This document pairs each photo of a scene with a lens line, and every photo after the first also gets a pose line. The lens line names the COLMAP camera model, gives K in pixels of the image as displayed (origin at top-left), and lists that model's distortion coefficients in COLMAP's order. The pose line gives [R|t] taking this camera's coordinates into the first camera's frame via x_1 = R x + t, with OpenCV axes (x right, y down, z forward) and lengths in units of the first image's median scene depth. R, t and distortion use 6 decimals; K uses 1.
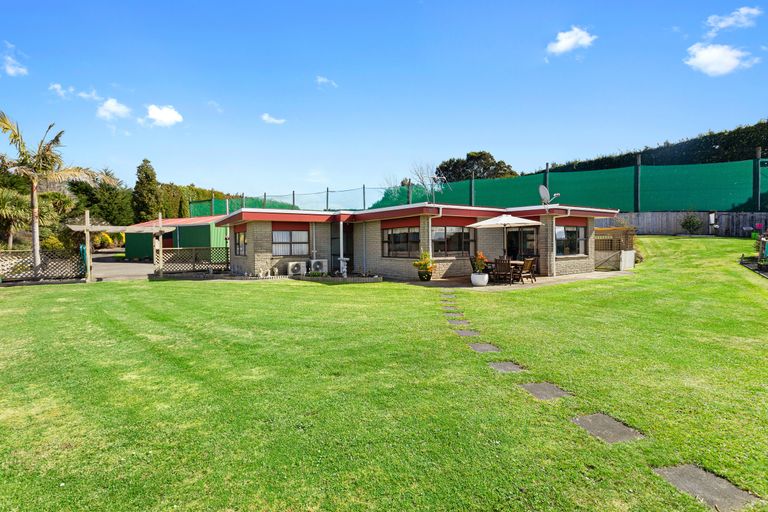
lens RADIAL K [[372.1, 0, 385.7], [0, 372.1, 257.2], [0, 0, 1]] dist [0.002876, 0.000257]
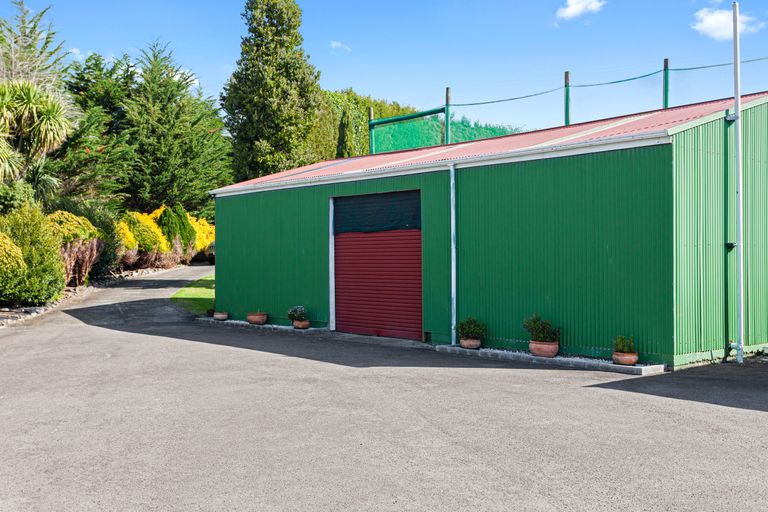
lens RADIAL K [[844.2, 0, 383.7], [0, 844.2, 256.3], [0, 0, 1]] dist [0.015815, 0.000000]
pose [[0.933632, -0.004945, -0.358200, -0.329329], [-0.007620, 0.999404, -0.033660, -0.012058], [0.358154, 0.034155, 0.933038, 0.426179]]
